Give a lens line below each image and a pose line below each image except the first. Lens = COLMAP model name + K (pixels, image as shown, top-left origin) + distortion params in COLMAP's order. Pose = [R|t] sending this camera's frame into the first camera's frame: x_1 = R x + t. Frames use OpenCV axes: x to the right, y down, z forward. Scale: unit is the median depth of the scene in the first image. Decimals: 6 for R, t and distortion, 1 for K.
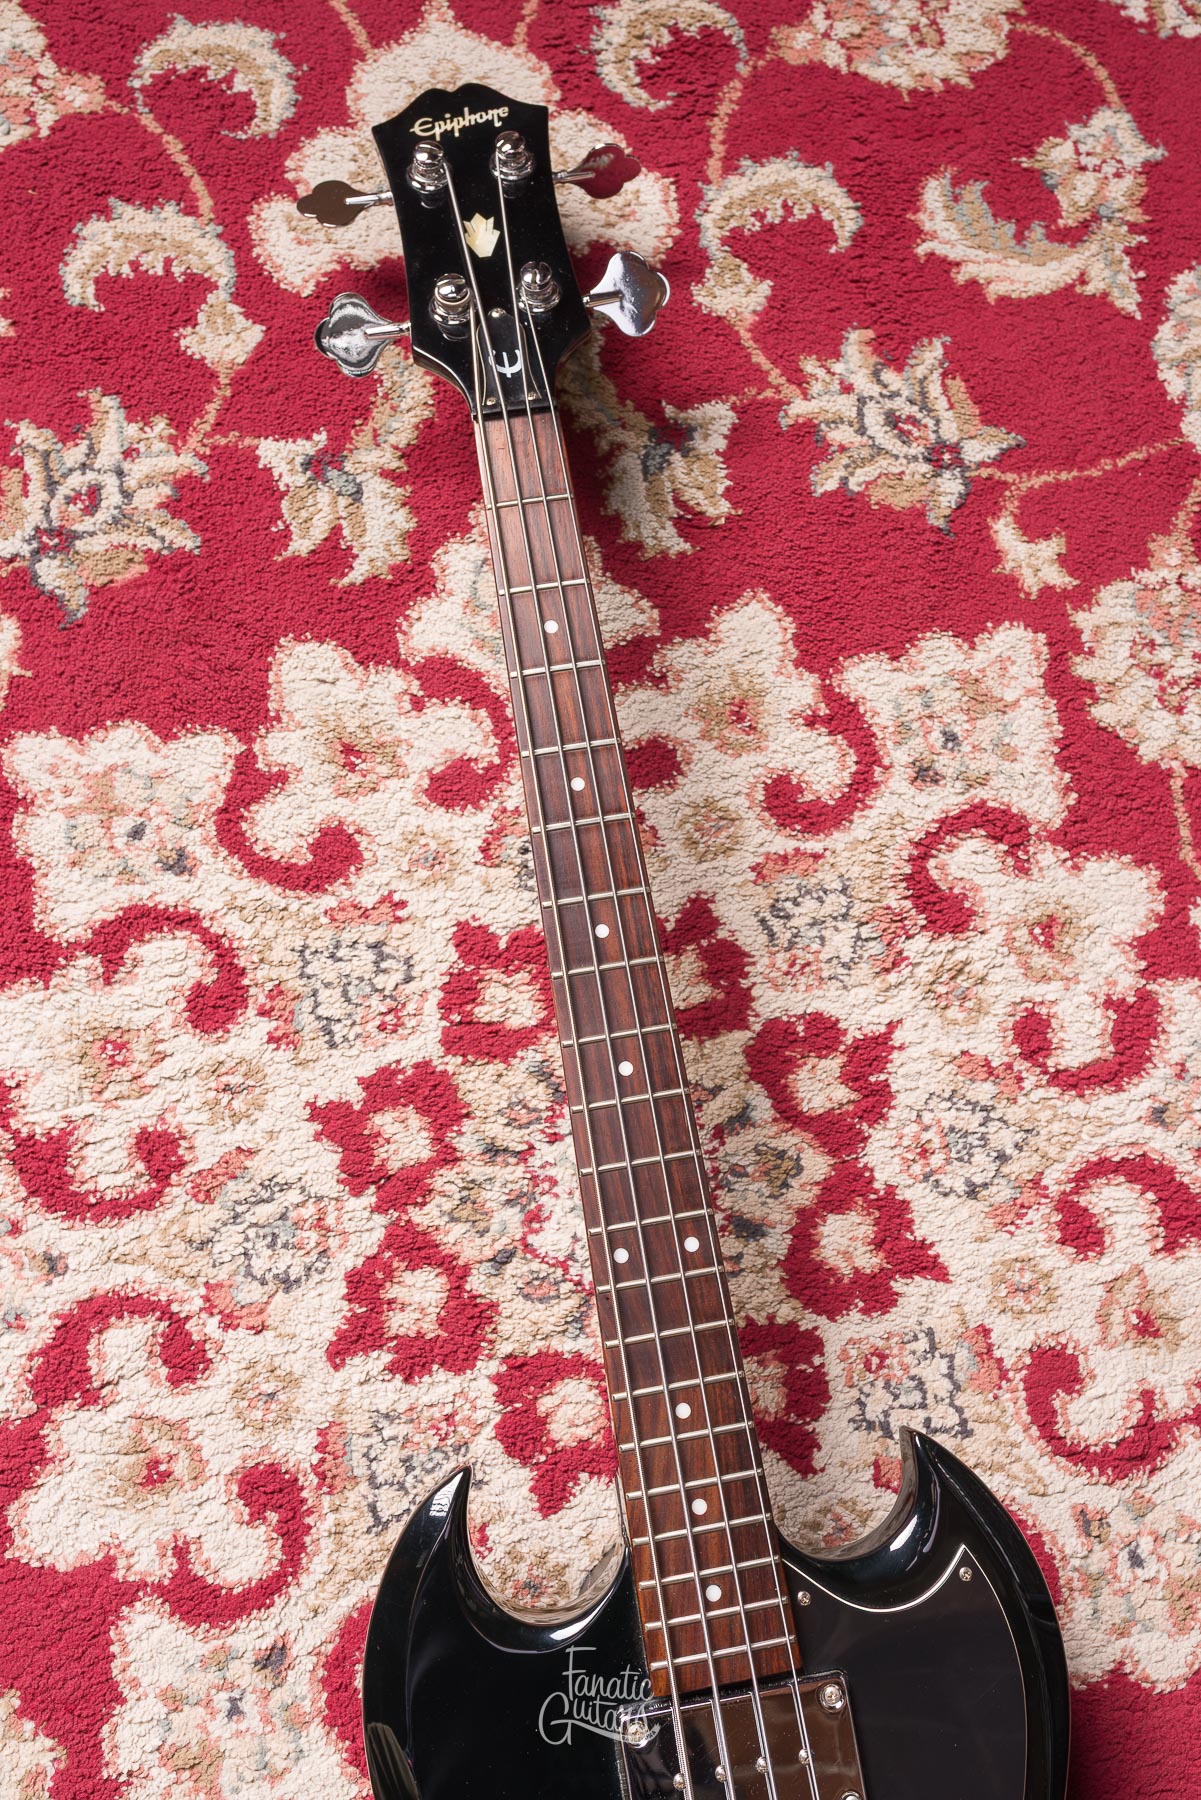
lens RADIAL K [[1731.7, 0, 611.8], [0, 1731.7, 892.9], [0, 0, 1]] dist [-0.000733, 0.000040]
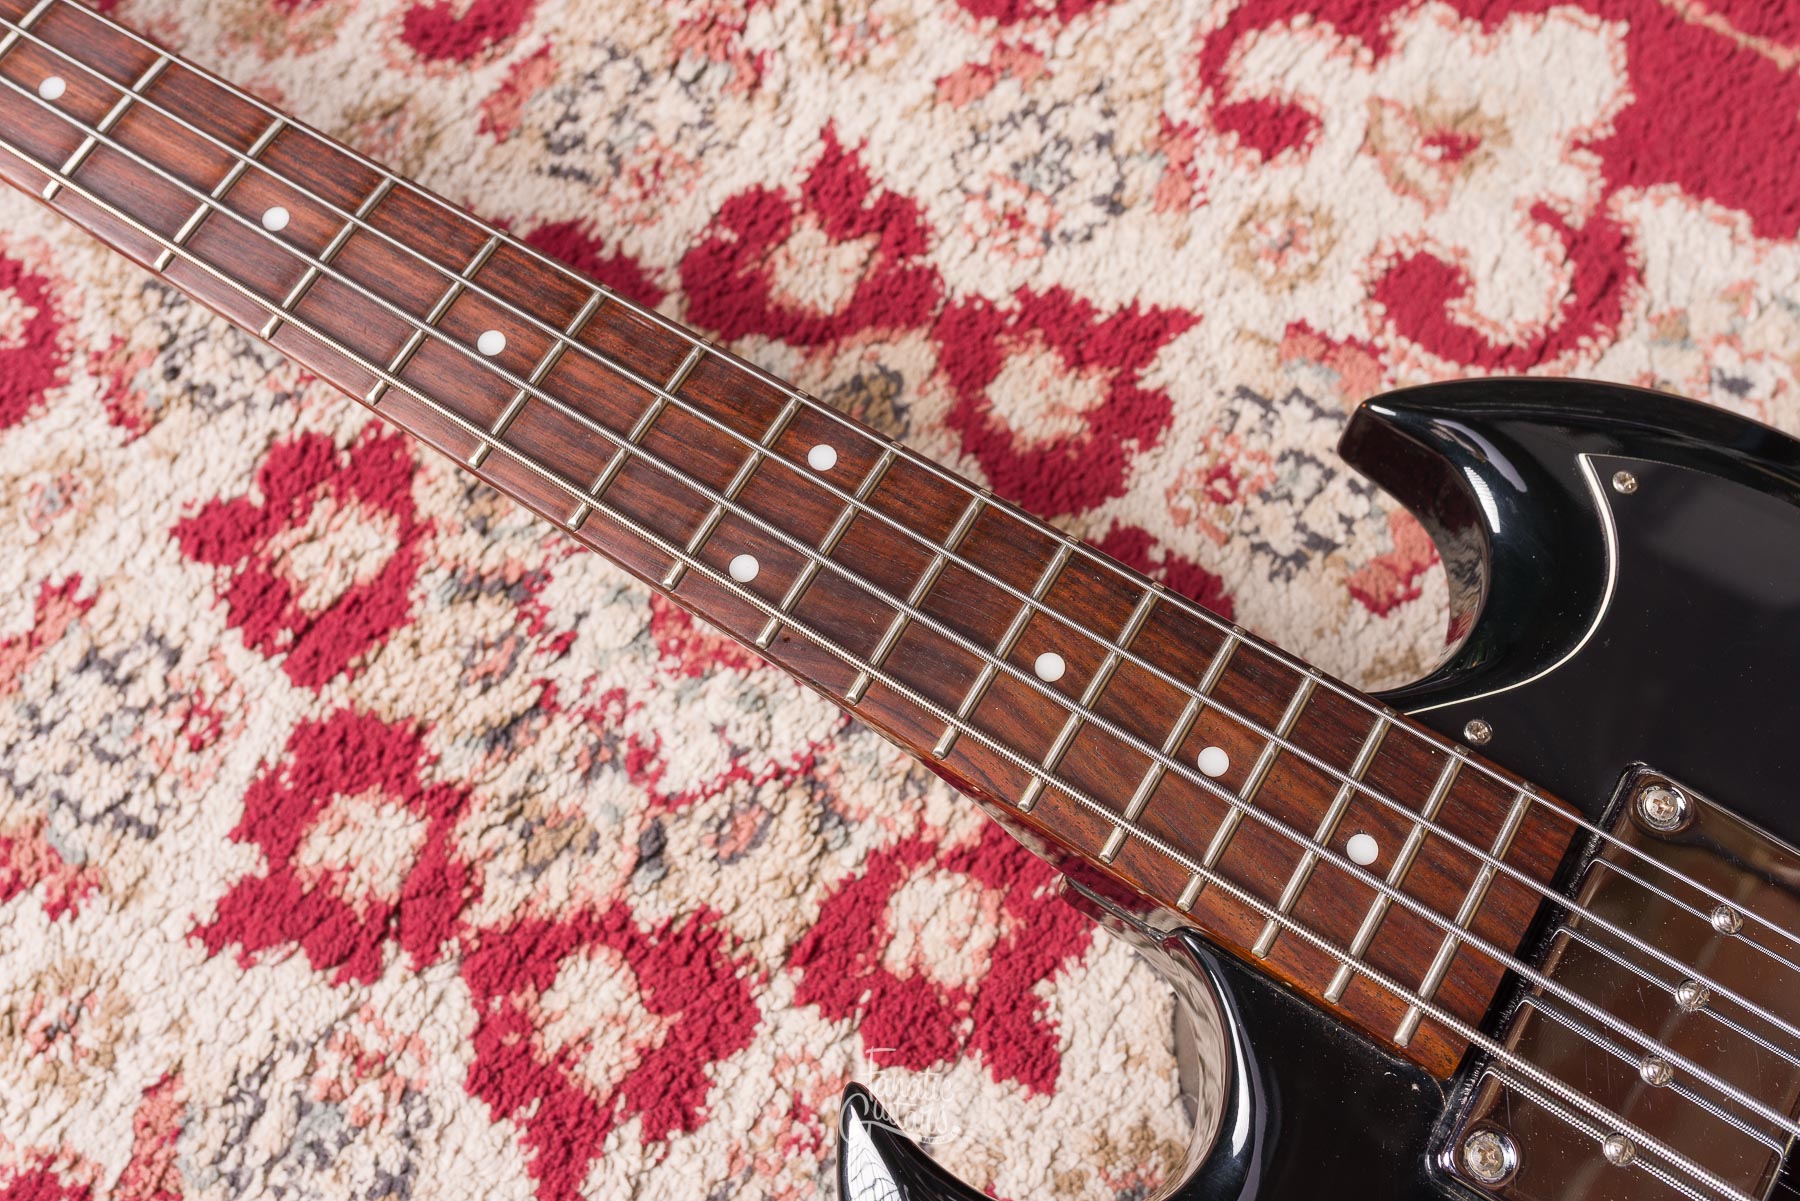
lens RADIAL K [[1767.1, 0, 900.4], [0, 1767.1, 601.0], [0, 0, 1]] dist [0.004813, -0.004117]
pose [[0.660261, -0.726830, 0.189137, -0.057317], [0.742489, 0.669594, -0.018802, 0.216160], [-0.112979, 0.152847, 0.981771, 0.411722]]
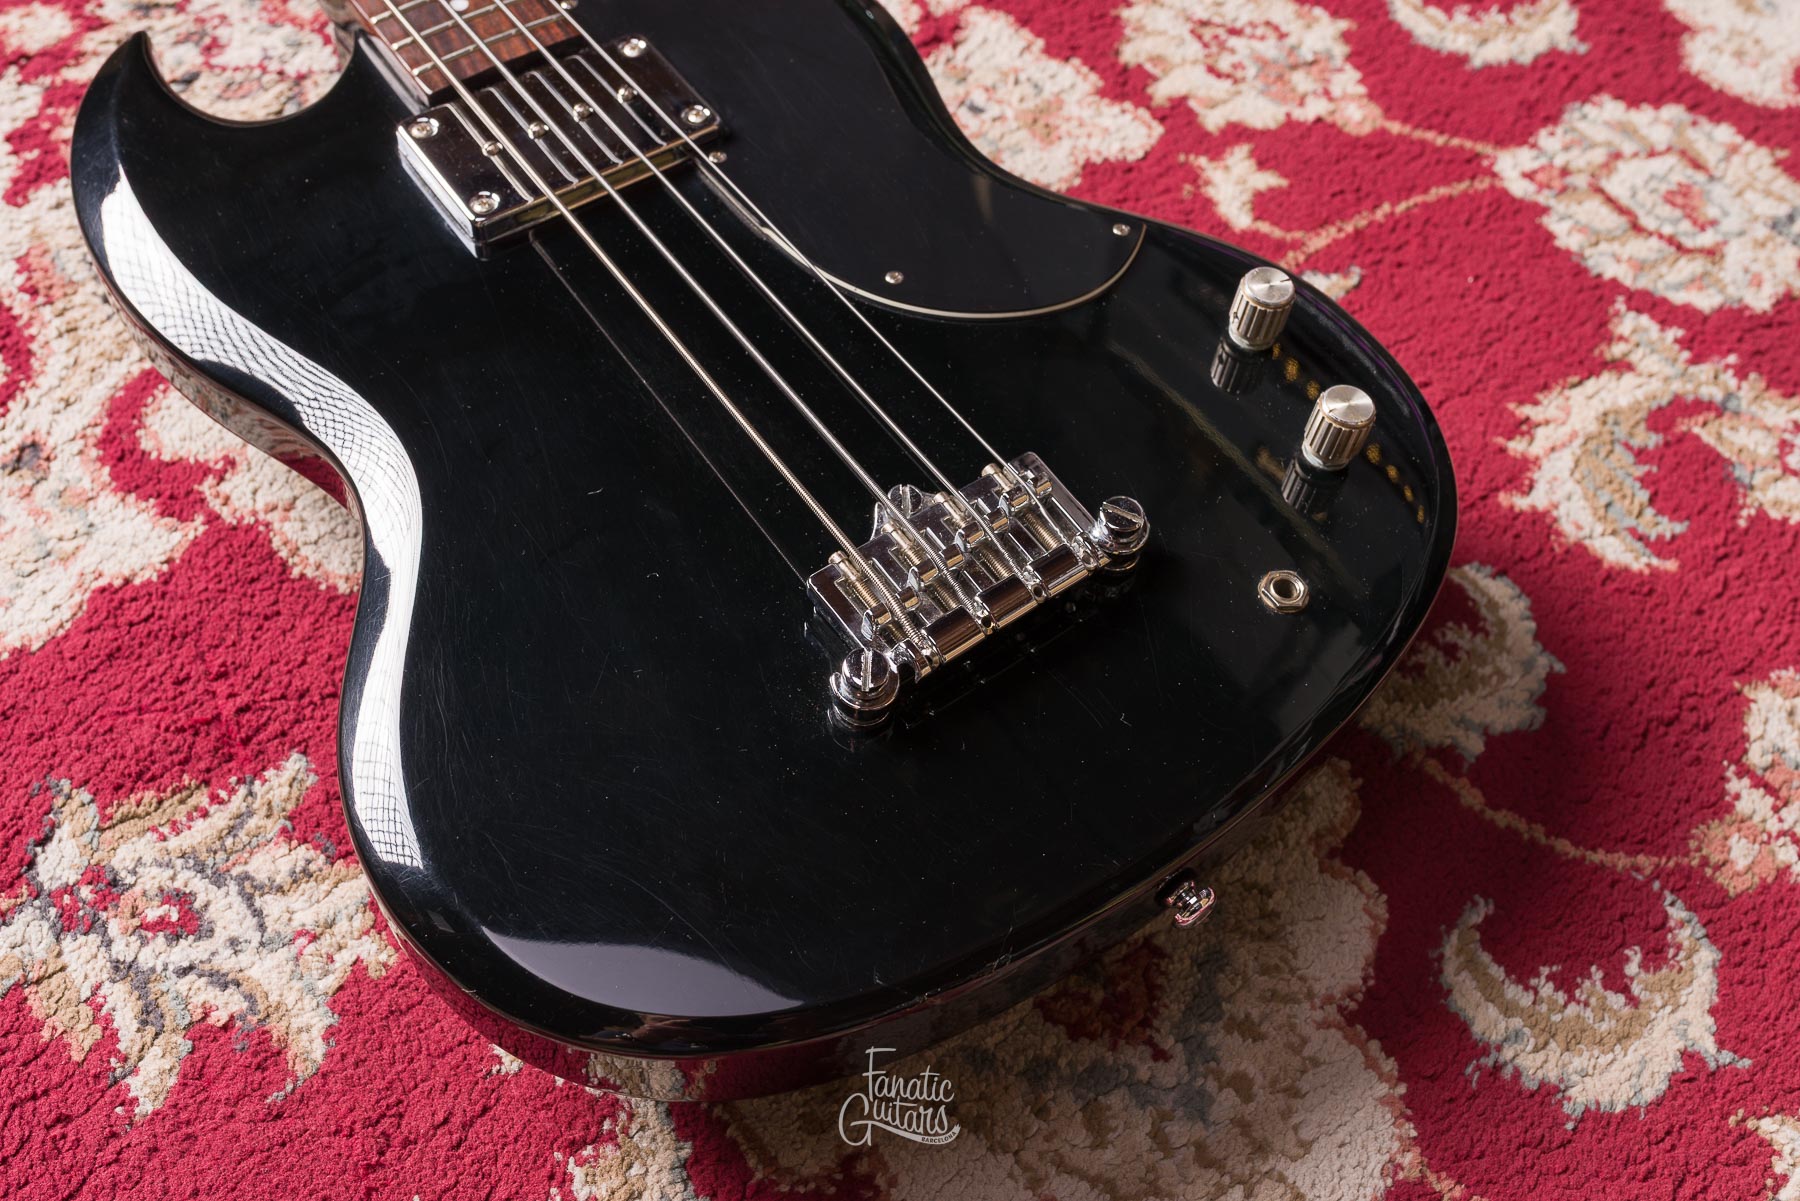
lens RADIAL K [[1757.6, 0, 906.1], [0, 1757.6, 605.8], [0, 0, 1]] dist [0.001720, -0.001365]
pose [[0.891160, -0.374642, 0.255887, -0.062969], [0.438838, 0.854931, -0.276613, 0.799036], [-0.115135, 0.358800, 0.926286, 0.221195]]
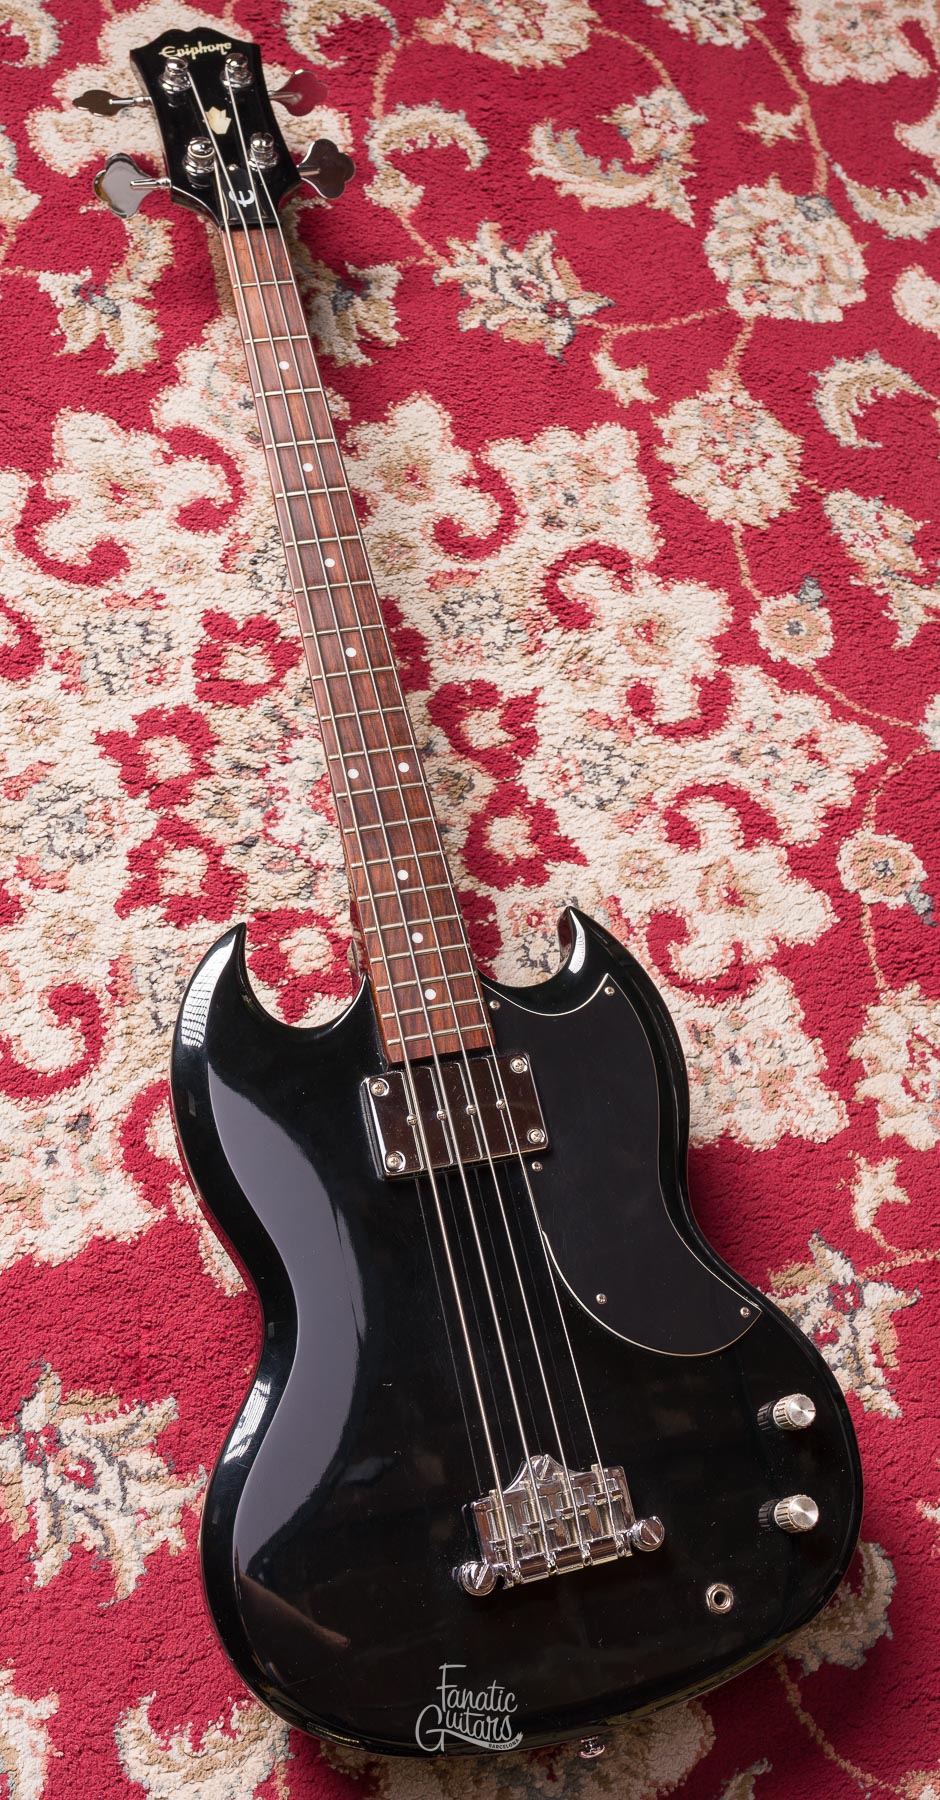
lens RADIAL K [[1940.8, 0, 441.0], [0, 1940.8, 871.9], [0, 0, 1]] dist [-0.001652, -0.001512]
pose [[0.990117, -0.007914, 0.140023, -0.117920], [0.030119, 0.987109, -0.157187, 0.441325], [-0.136974, 0.159851, 0.977592, -0.413214]]
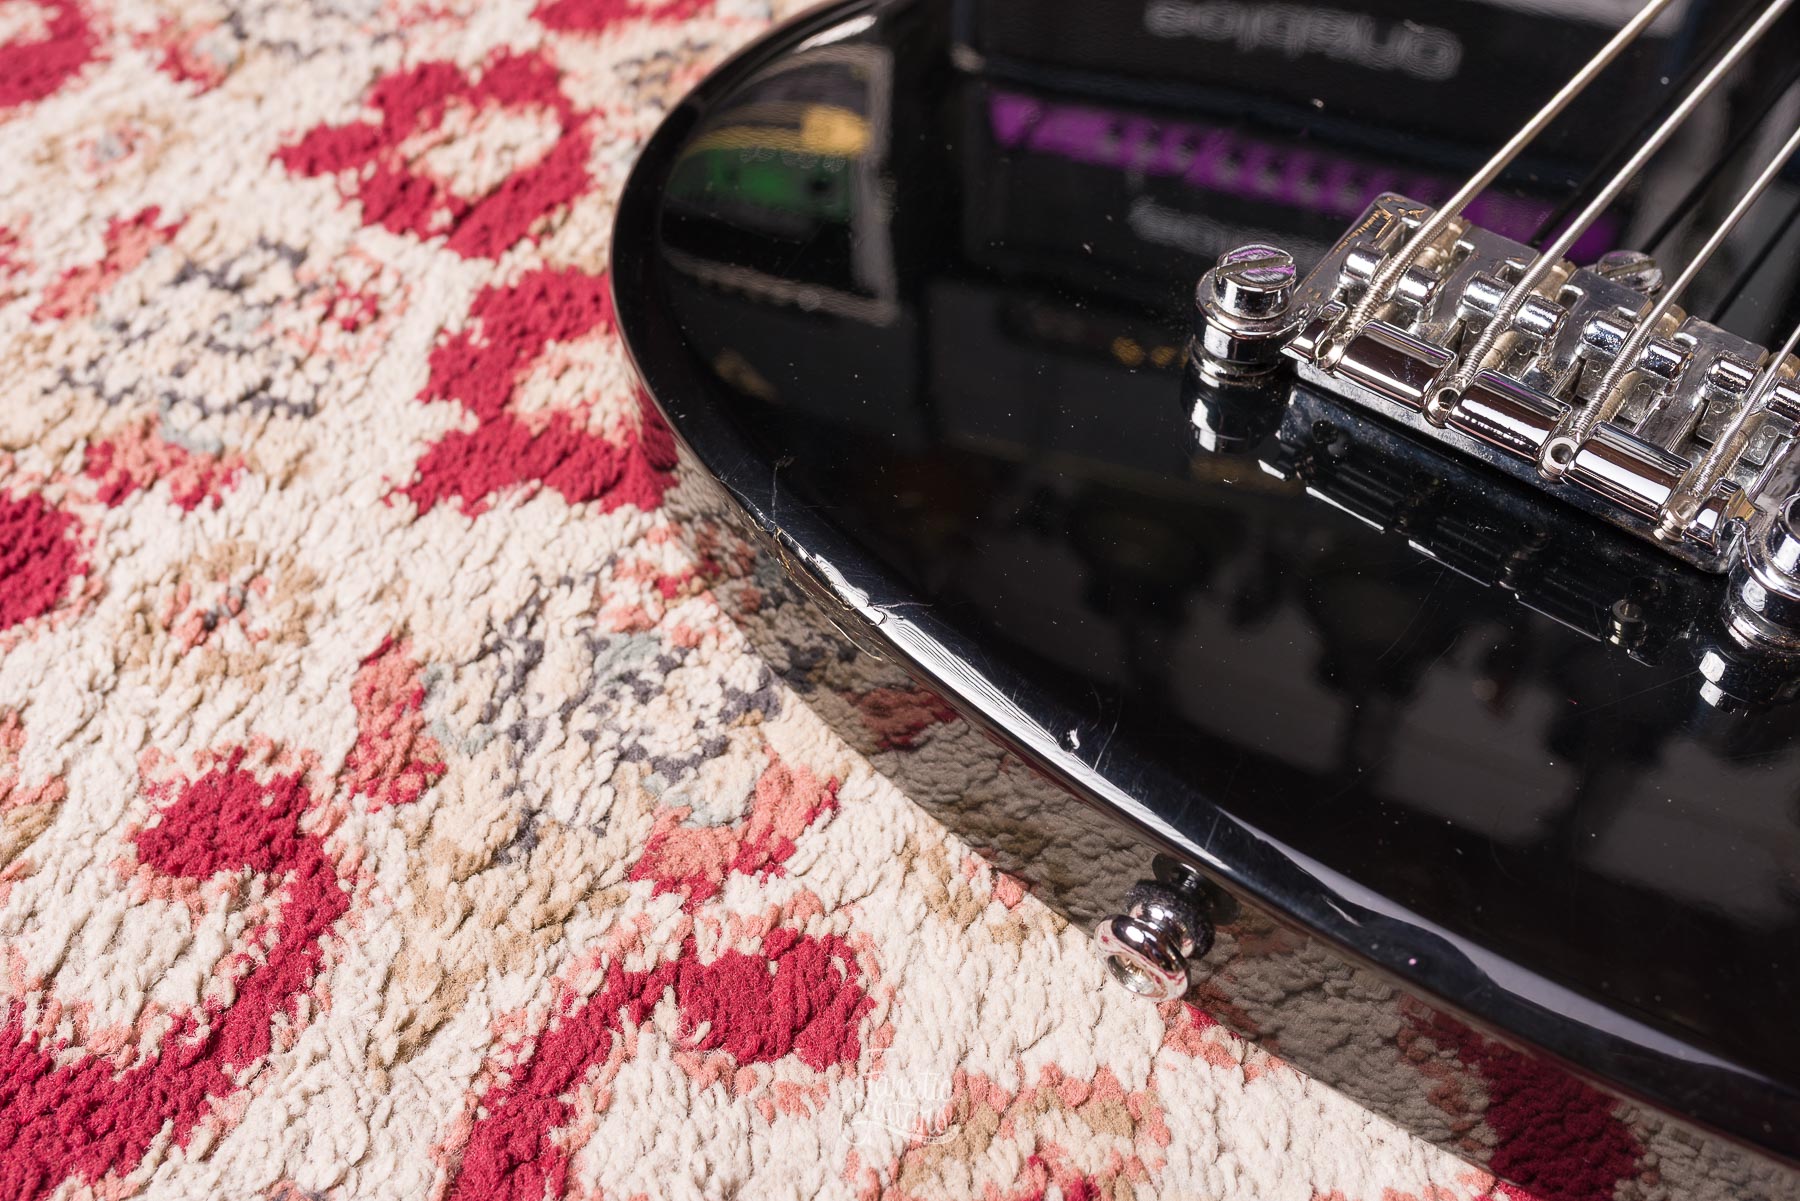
lens RADIAL K [[1802.5, 0, 904.4], [0, 1802.5, 609.0], [0, 0, 1]] dist [-0.000187, 0.003118]
pose [[0.481875, -0.707863, 0.516455, -0.330966], [0.857659, 0.501758, -0.112515, 0.267069], [-0.179491, 0.497161, 0.848890, 0.626835]]
